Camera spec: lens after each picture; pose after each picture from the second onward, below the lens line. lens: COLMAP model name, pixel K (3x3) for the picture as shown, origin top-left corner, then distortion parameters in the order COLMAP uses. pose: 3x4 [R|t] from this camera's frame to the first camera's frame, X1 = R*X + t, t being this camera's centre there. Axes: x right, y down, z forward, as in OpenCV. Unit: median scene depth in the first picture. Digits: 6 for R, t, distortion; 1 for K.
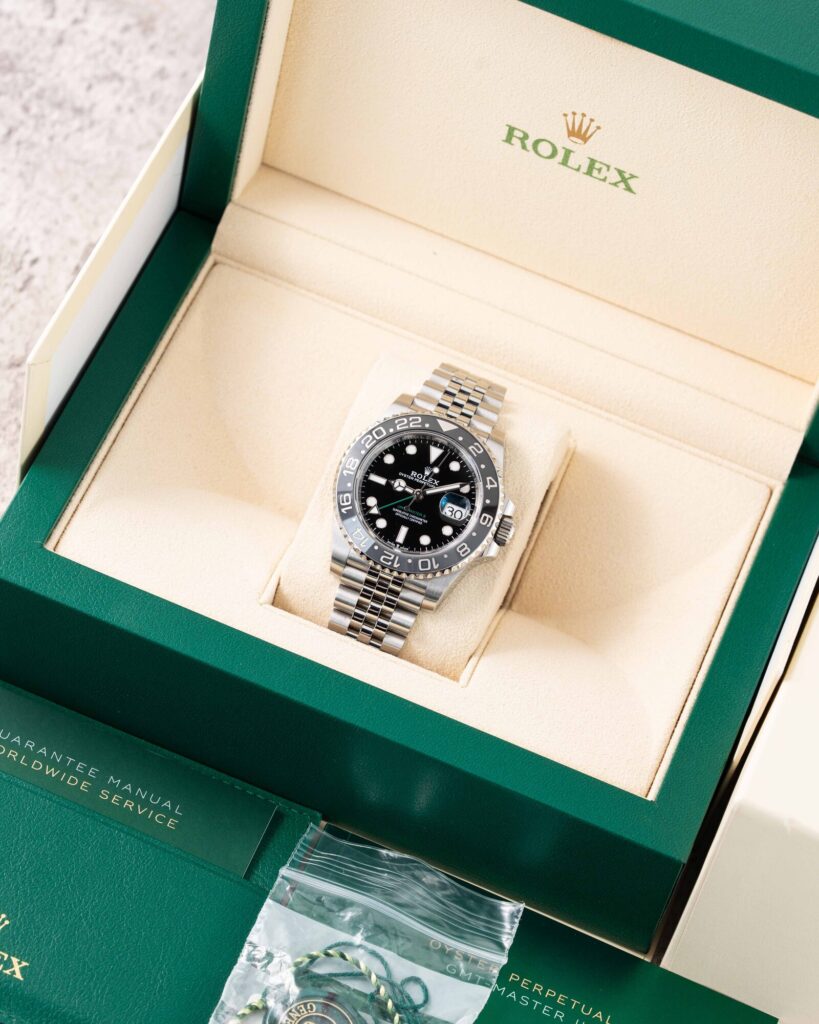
lens RADIAL K [[5061.3, 0, 411.9], [0, 5061.3, 512.0], [0, 0, 1]] dist [-0.062746, 0.000000]
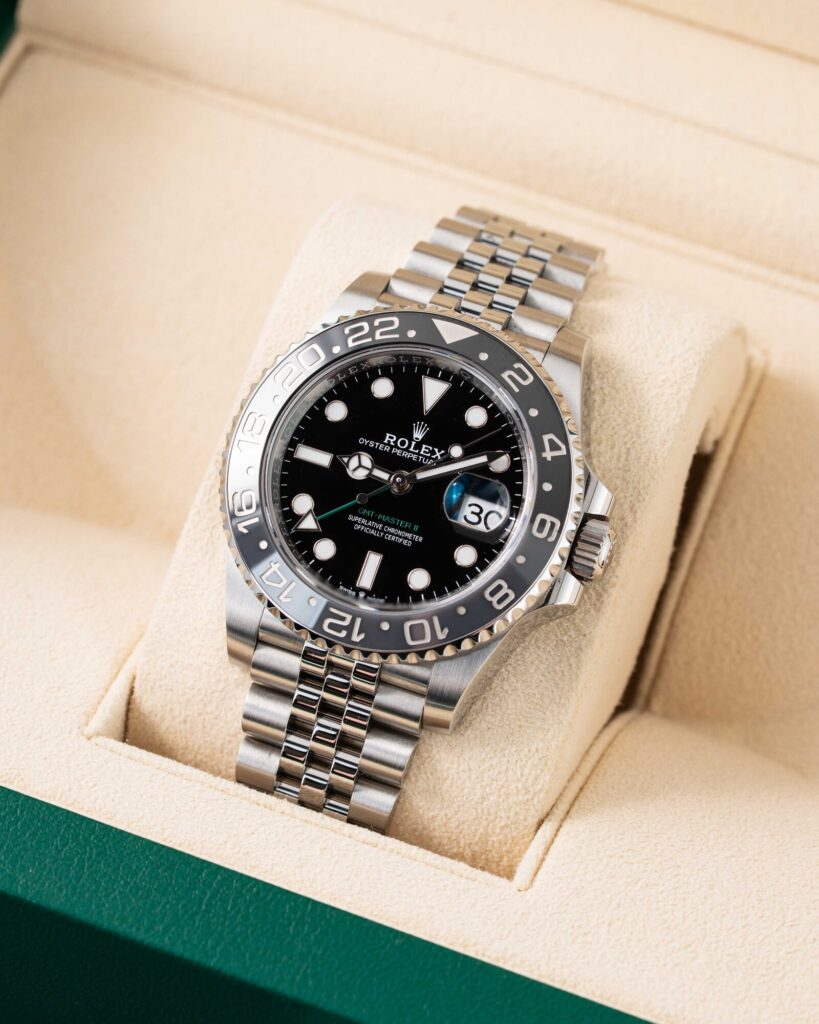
lens RADIAL K [[5061.3, 0, 402.8], [0, 5061.3, 512.9], [0, 0, 1]] dist [-0.062746, 0.000000]
pose [[0.989274, -0.066754, -0.129923, 0.061609], [0.065480, 0.997755, -0.014058, 0.005910], [0.130570, 0.005400, 0.991424, 0.536408]]
